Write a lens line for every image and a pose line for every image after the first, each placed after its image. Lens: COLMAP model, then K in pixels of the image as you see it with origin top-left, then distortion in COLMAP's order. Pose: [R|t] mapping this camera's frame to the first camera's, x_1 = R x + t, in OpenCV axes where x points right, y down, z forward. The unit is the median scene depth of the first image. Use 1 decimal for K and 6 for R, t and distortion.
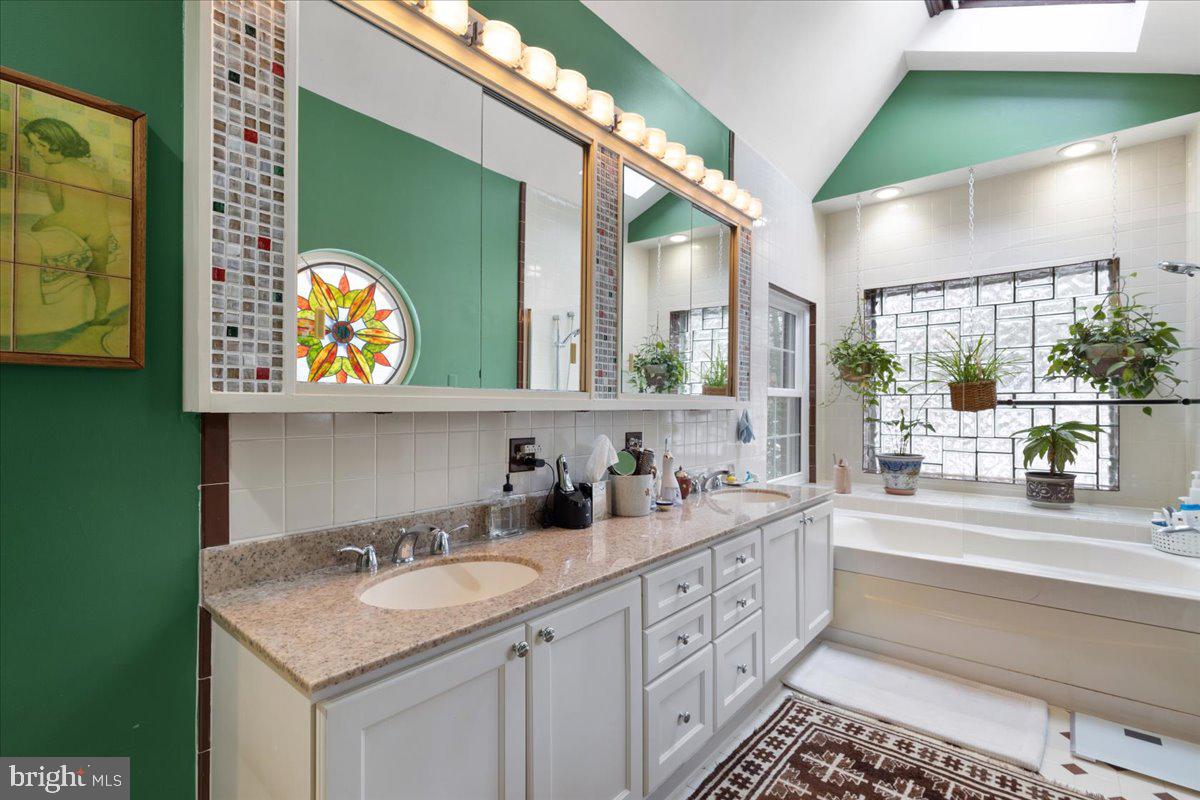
lens RADIAL K [[545.6, 0, 601.8], [0, 545.6, 401.8], [0, 0, 1]] dist [0.009820, -0.000034]
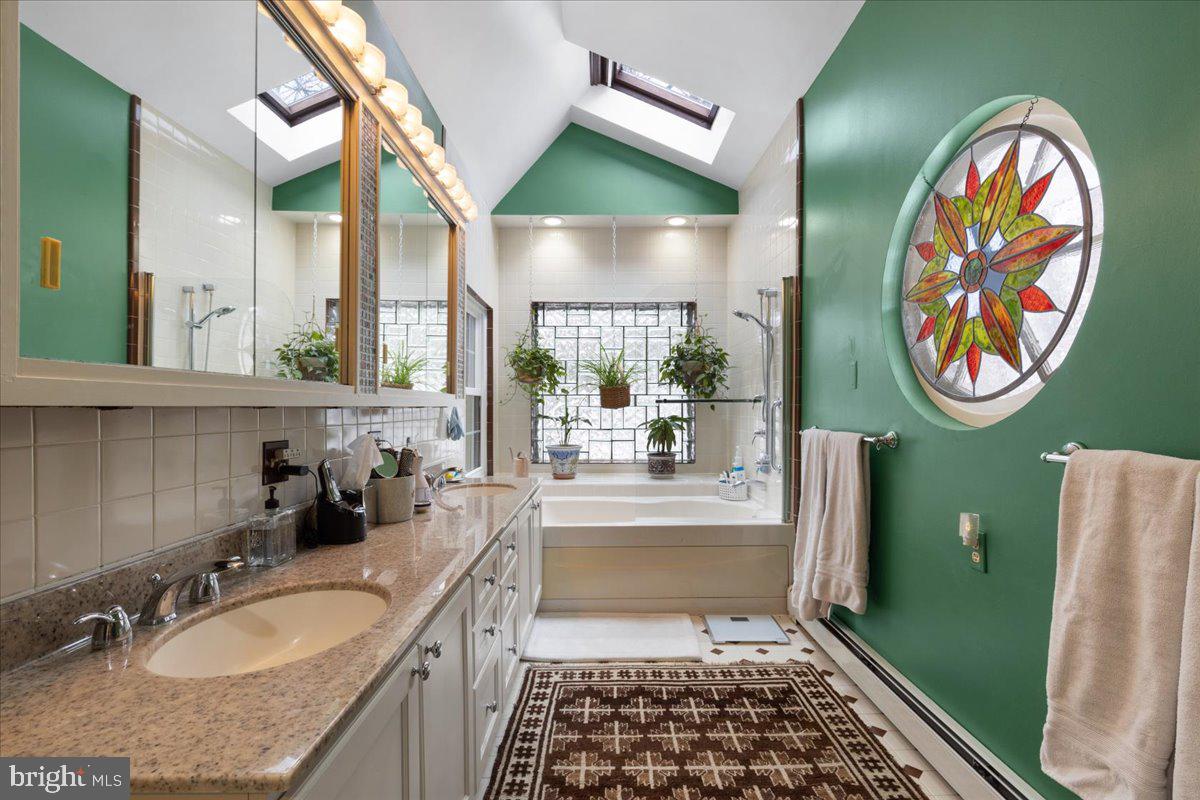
lens RADIAL K [[545.6, 0, 599.9], [0, 545.6, 406.7], [0, 0, 1]] dist [0.009820, -0.000034]
pose [[0.773337, -0.000946, 0.633995, -0.186841], [-0.004542, 0.999965, 0.007032, 0.005373], [-0.633979, -0.008317, 0.773305, 0.051159]]
